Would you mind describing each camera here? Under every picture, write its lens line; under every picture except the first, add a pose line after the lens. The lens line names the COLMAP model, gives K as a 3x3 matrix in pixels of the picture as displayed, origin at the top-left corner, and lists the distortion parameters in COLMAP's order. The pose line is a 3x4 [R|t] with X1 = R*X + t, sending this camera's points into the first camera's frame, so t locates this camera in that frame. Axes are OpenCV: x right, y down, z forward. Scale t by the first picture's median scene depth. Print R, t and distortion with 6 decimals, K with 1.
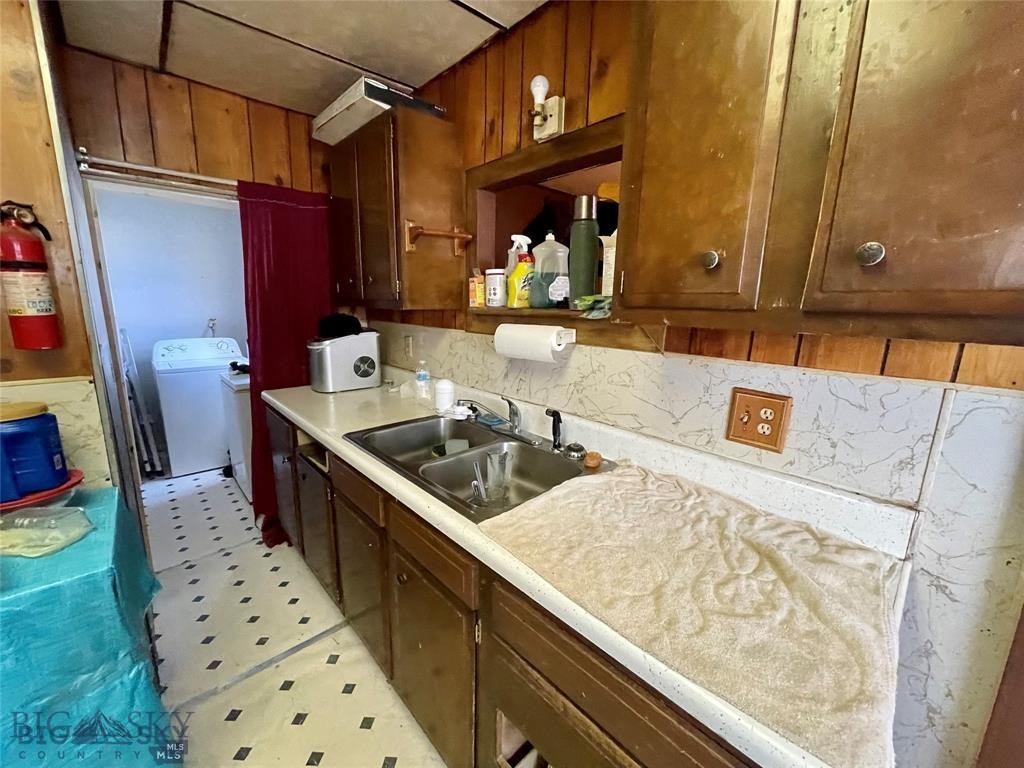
lens RADIAL K [[409.9, 0, 509.5], [0, 409.9, 384.9], [0, 0, 1]] dist [-0.004545, 0.001585]
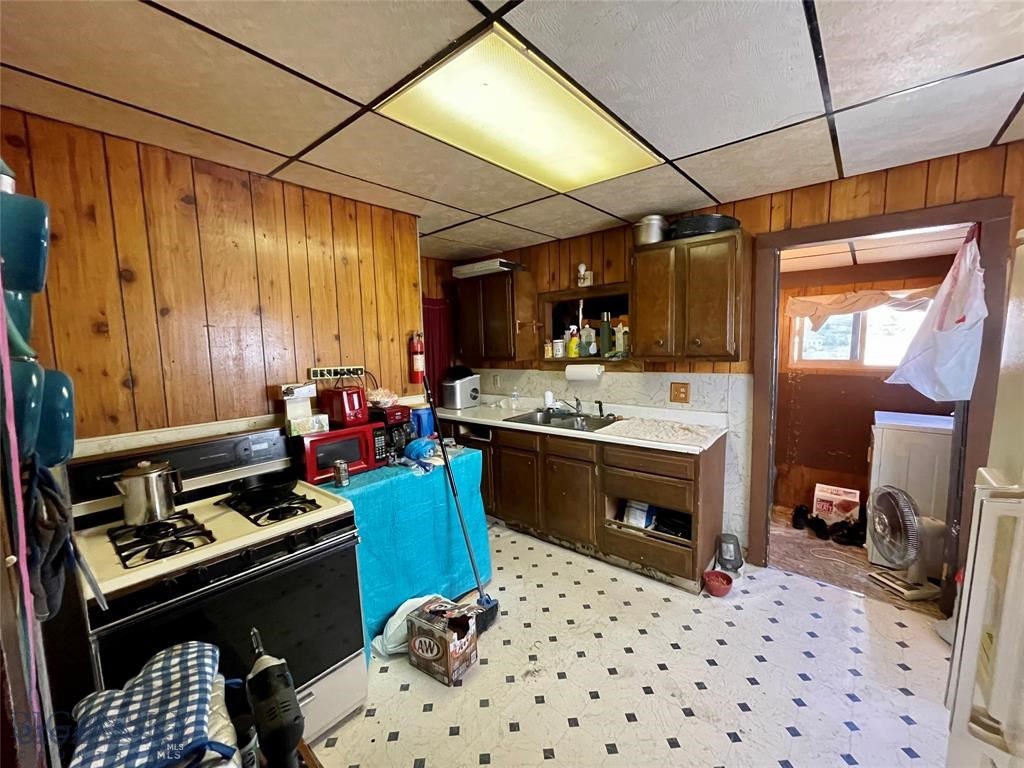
lens RADIAL K [[409.9, 0, 505.2], [0, 409.9, 386.9], [0, 0, 1]] dist [-0.004545, 0.001585]
pose [[0.990651, -0.062387, 0.121318, -0.650426], [0.074209, 0.992659, -0.095504, 0.157234], [-0.114469, 0.103614, 0.988009, -1.159801]]
